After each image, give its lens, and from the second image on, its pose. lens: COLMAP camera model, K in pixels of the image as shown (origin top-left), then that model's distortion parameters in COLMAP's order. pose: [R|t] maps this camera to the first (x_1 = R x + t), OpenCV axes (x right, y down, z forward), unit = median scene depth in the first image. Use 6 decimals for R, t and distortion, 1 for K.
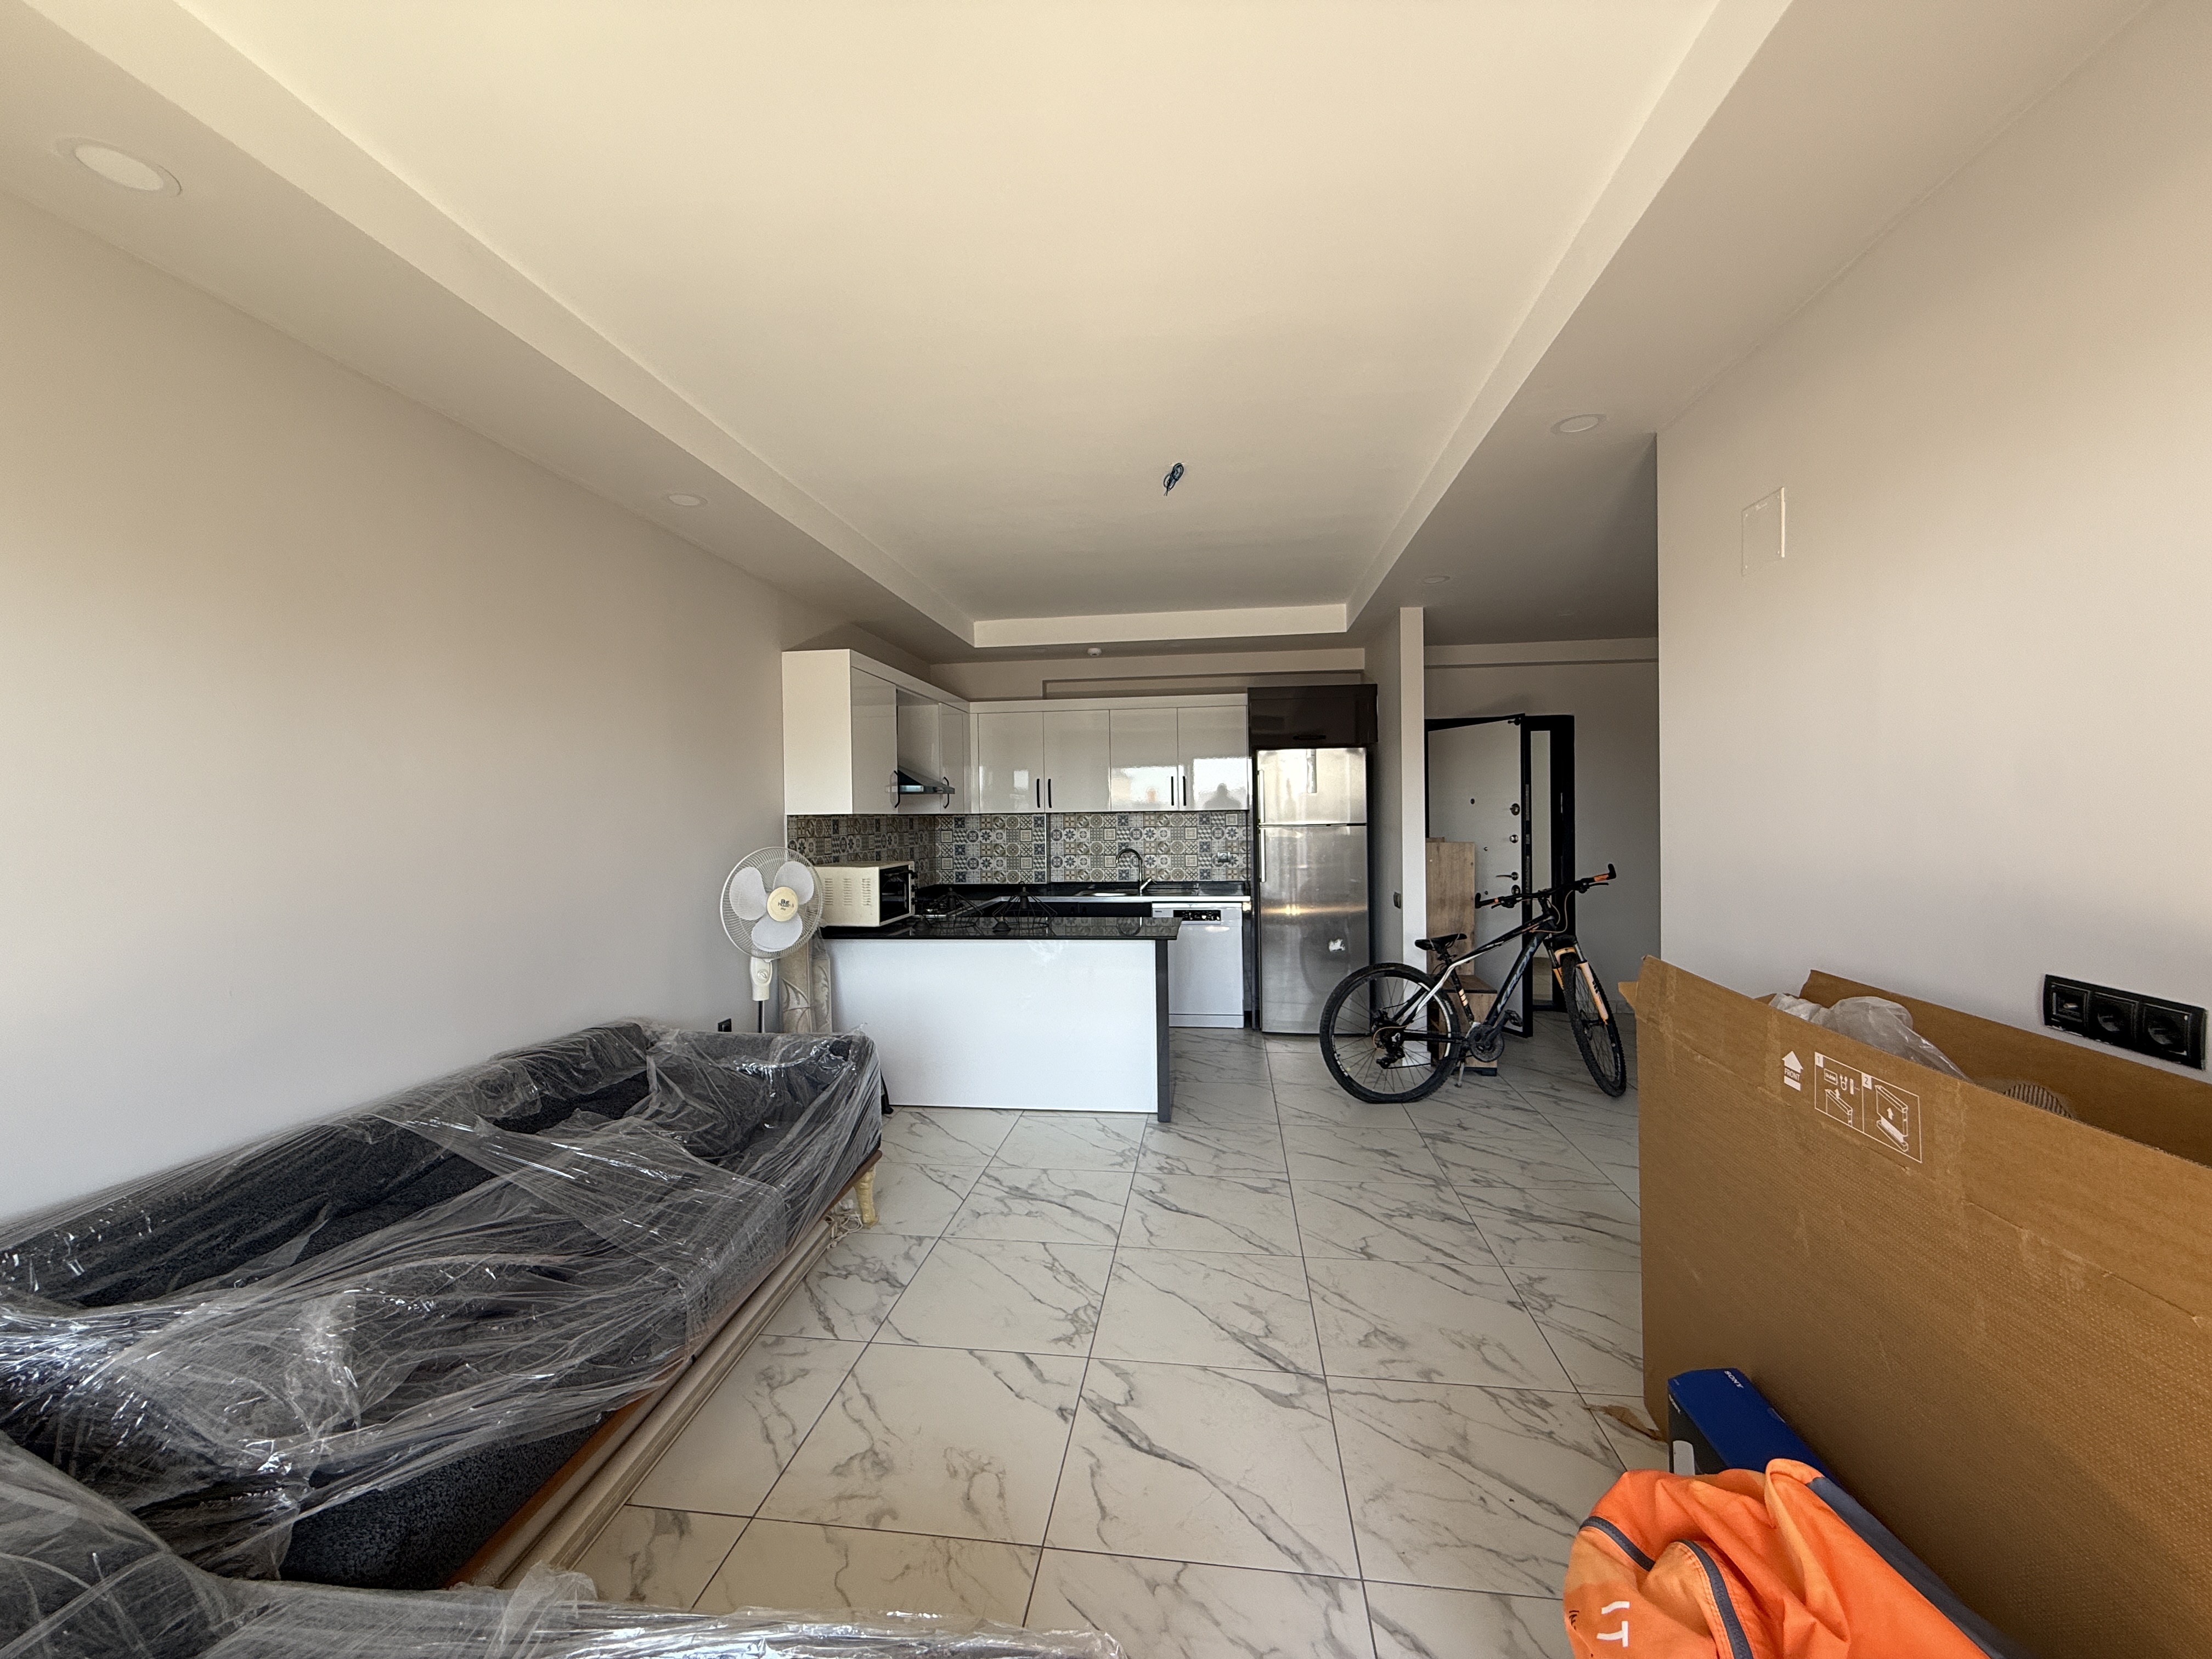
lens RADIAL K [[880.1, 0, 1108.6], [0, 880.1, 825.8], [0, 0, 1]] dist [-0.001217, 0.000426]
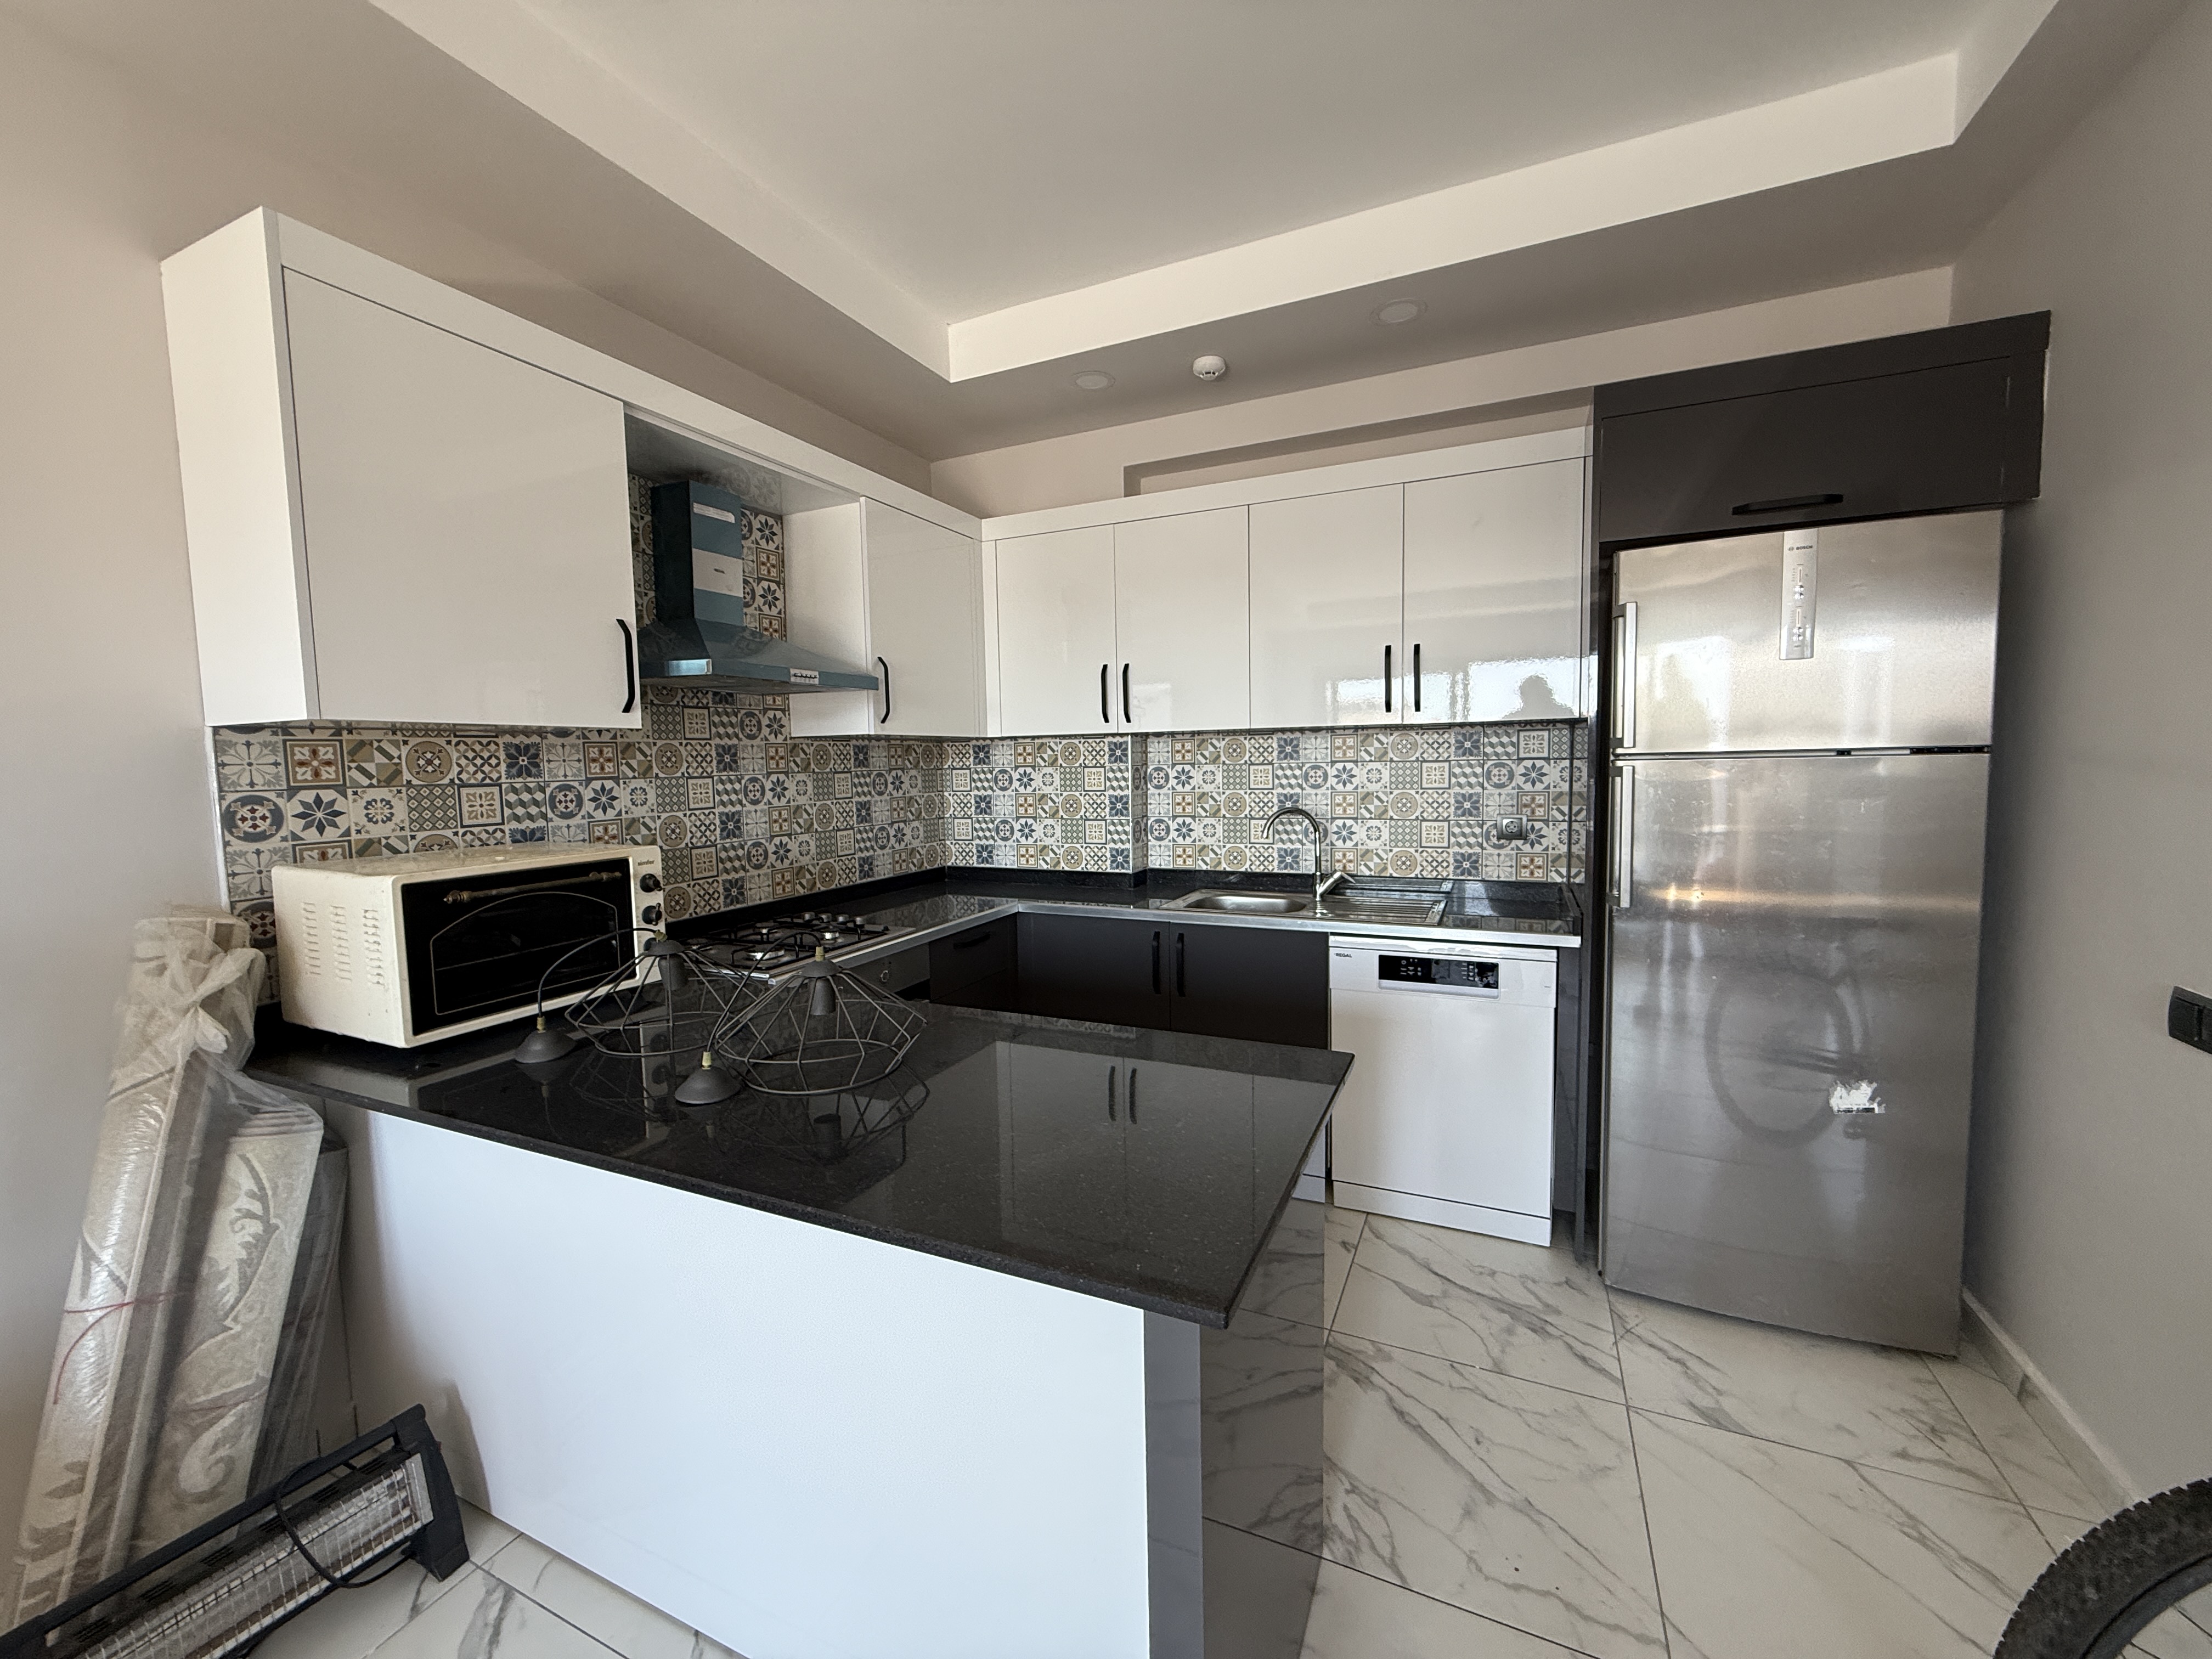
lens RADIAL K [[880.1, 0, 1105.8], [0, 880.1, 826.1], [0, 0, 1]] dist [-0.001217, 0.000426]
pose [[0.954019, 0.019064, -0.299138, 0.067622], [0.002036, 0.997540, 0.070064, 0.002781], [0.299738, -0.067452, 0.951634, 0.512800]]
